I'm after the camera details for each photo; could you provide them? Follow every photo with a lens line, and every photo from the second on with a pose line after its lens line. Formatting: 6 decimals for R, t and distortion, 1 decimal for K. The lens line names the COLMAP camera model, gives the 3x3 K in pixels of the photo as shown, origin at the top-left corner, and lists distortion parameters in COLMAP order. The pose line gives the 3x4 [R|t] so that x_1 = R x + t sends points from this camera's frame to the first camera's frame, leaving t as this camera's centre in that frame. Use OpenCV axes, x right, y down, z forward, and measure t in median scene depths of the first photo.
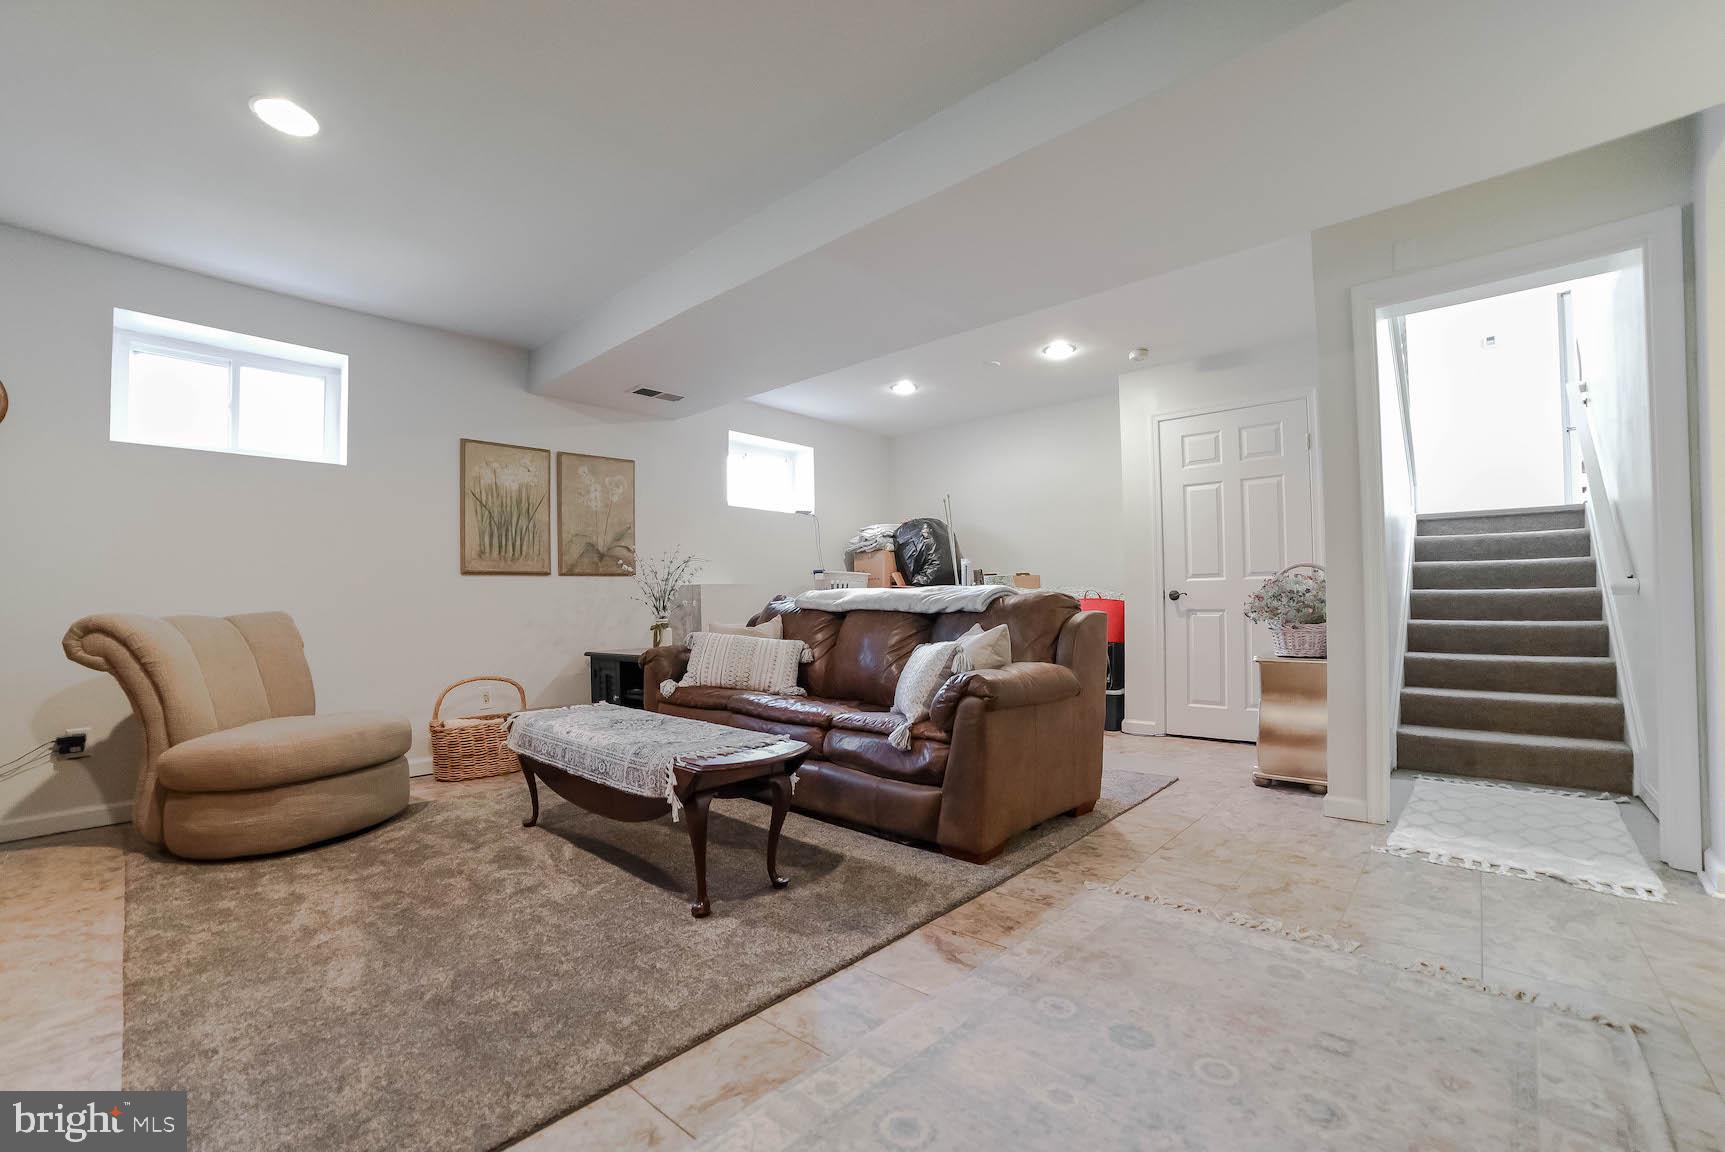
lens RADIAL K [[726.4, 0, 877.0], [0, 726.4, 590.5], [0, 0, 1]] dist [-0.089155, 0.038867]
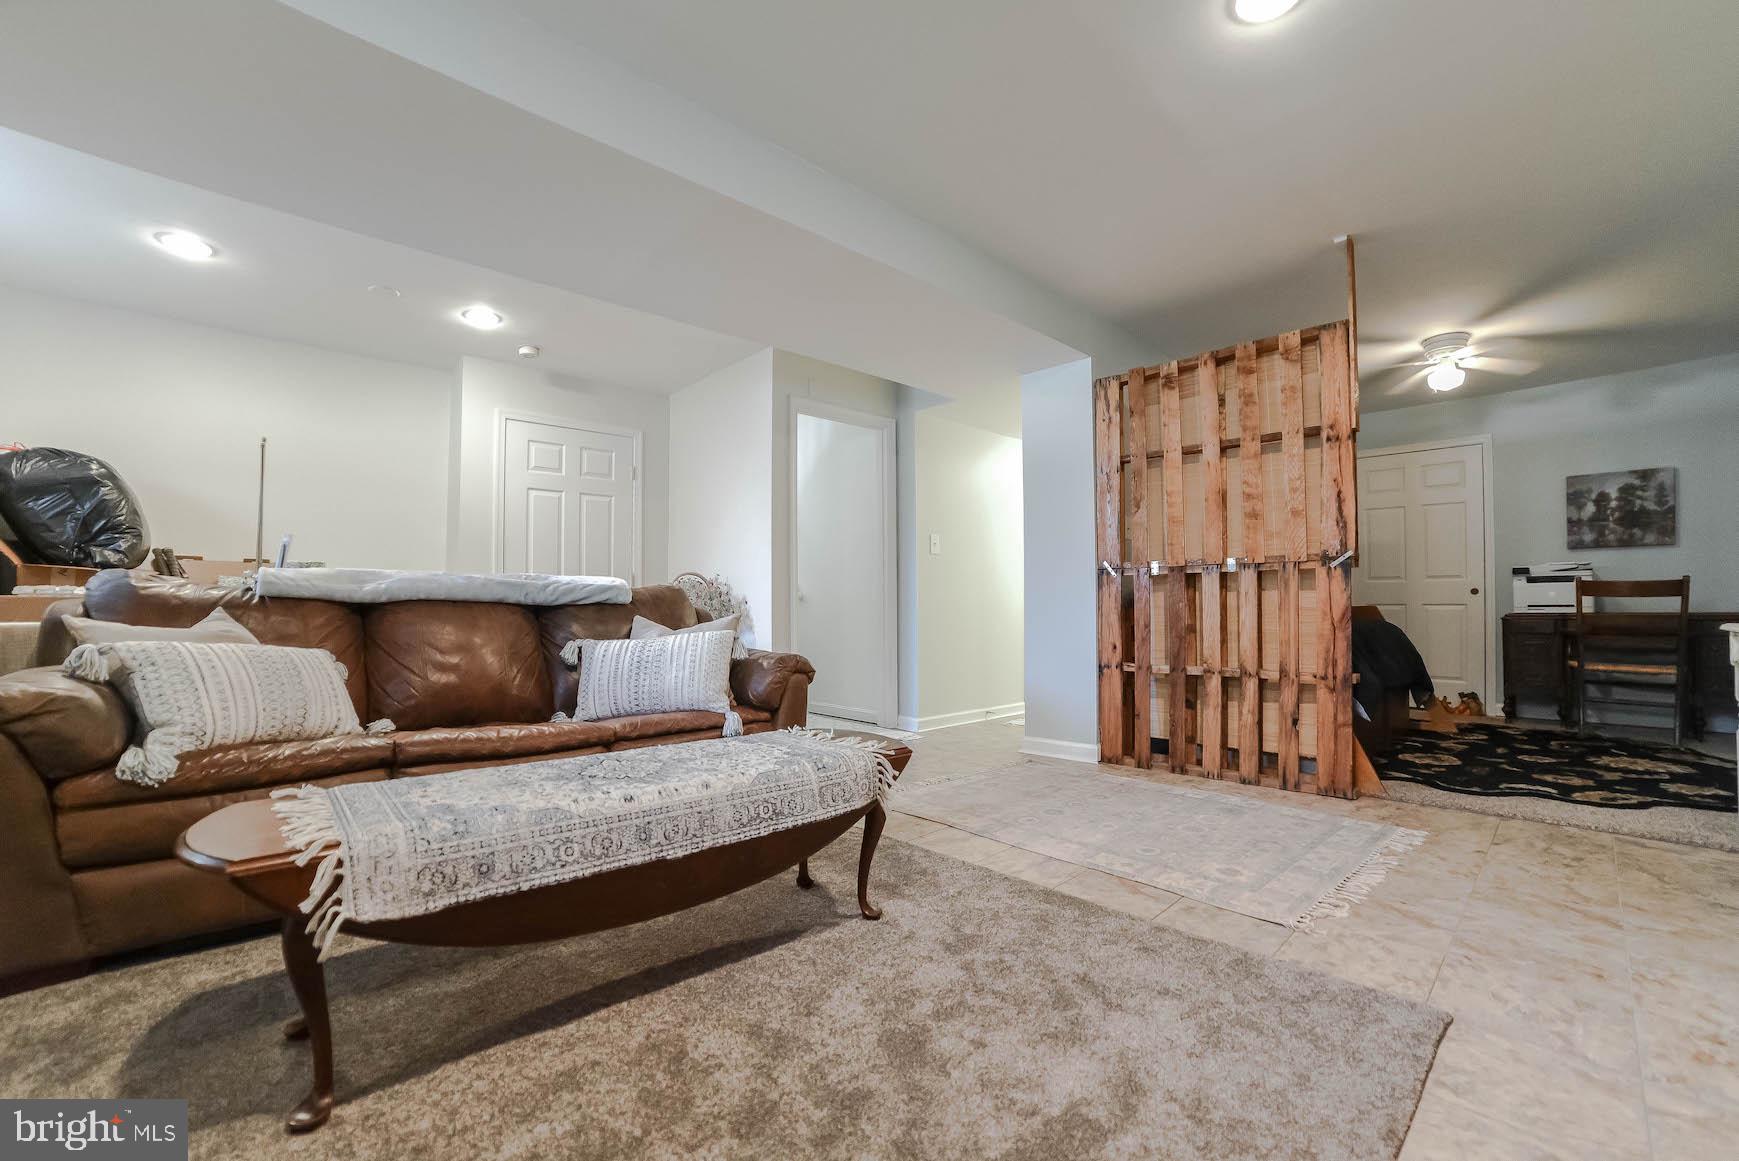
lens RADIAL K [[732.3, 0, 884.1], [0, 732.3, 595.2], [0, 0, 1]] dist [-0.089155, 0.038867]
pose [[0.091529, 0.027403, 0.995425, -0.628012], [-0.007744, 0.999611, -0.026806, 0.031076], [-0.995772, -0.005255, 0.091705, 0.472060]]
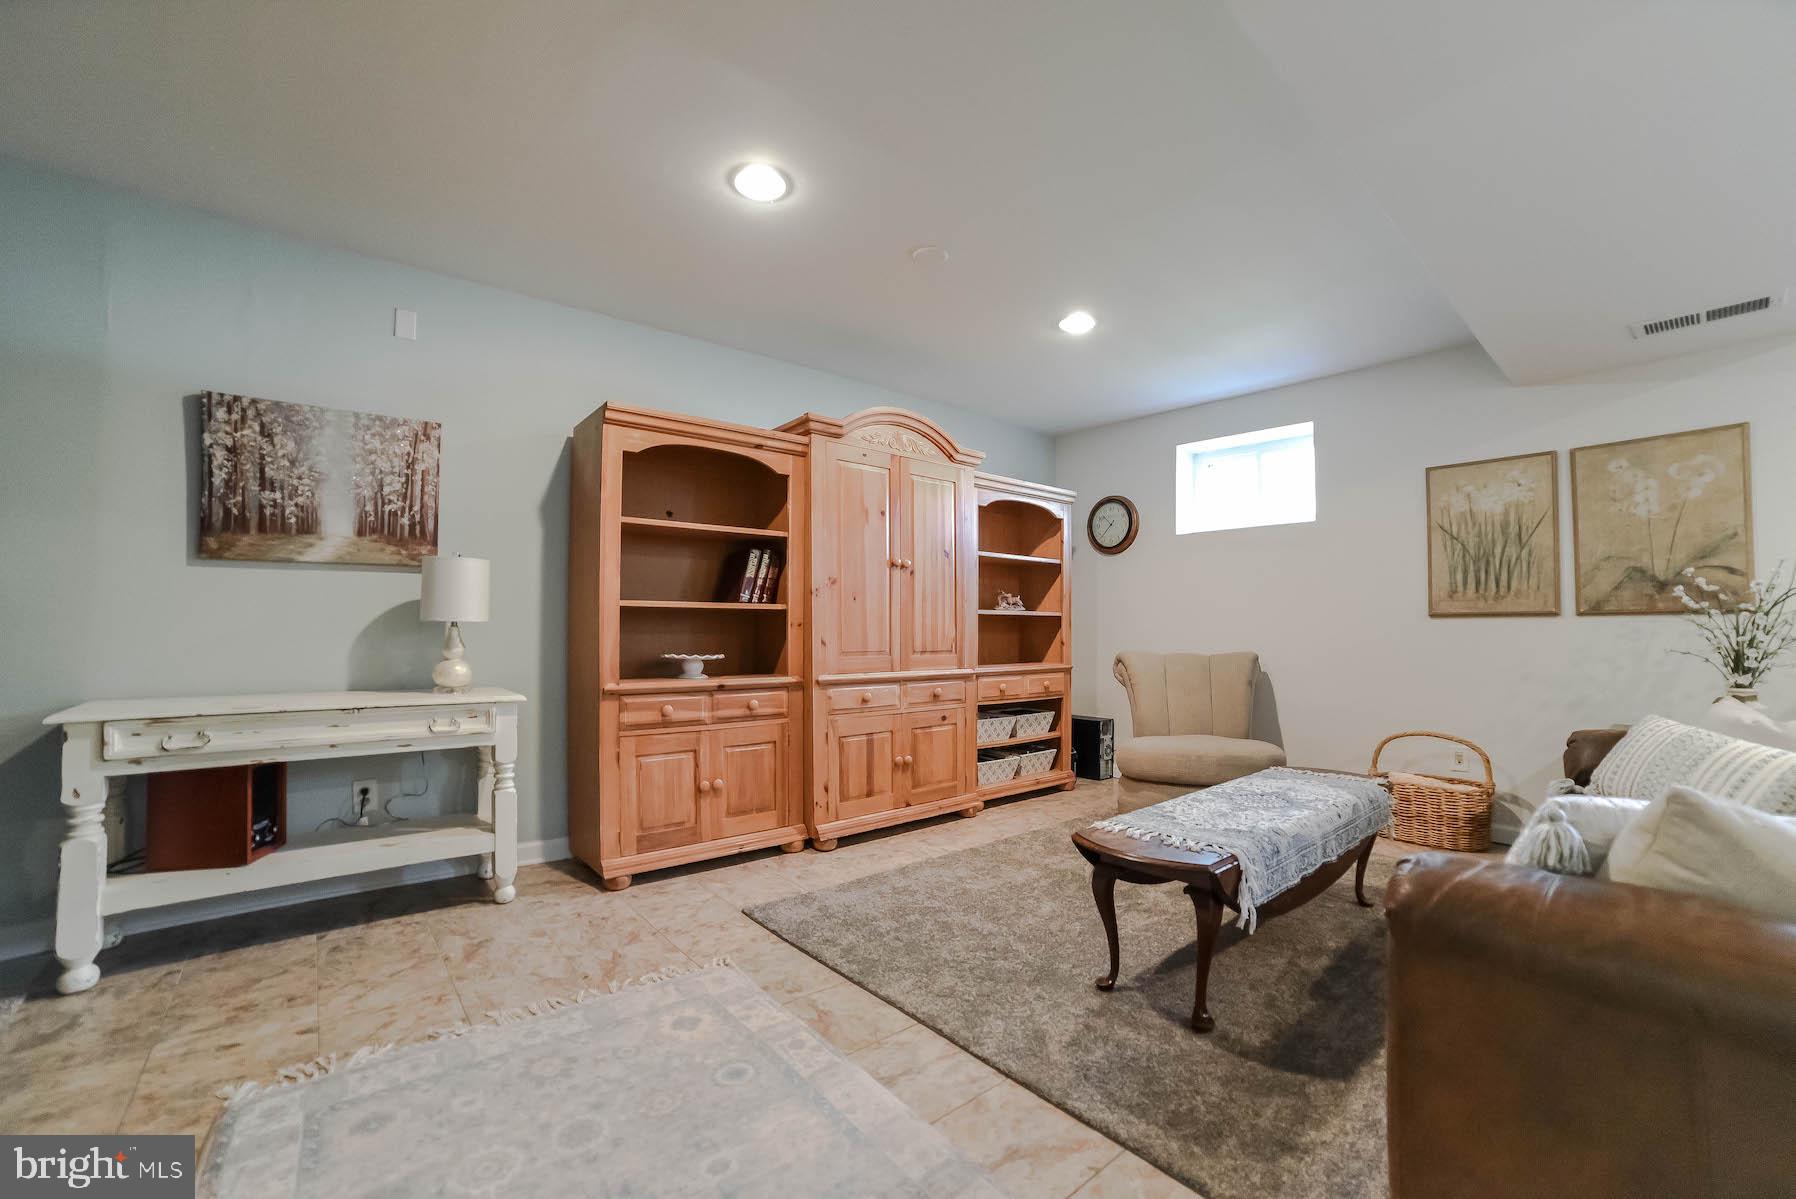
lens RADIAL K [[756.3, 0, 913.1], [0, 756.3, 614.6], [0, 0, 1]] dist [-0.089155, 0.038867]
pose [[-0.132179, -0.005642, -0.991210, 0.414155], [0.009001, 0.999936, -0.006892, -0.026063], [0.991185, -0.009833, -0.132120, 0.459949]]
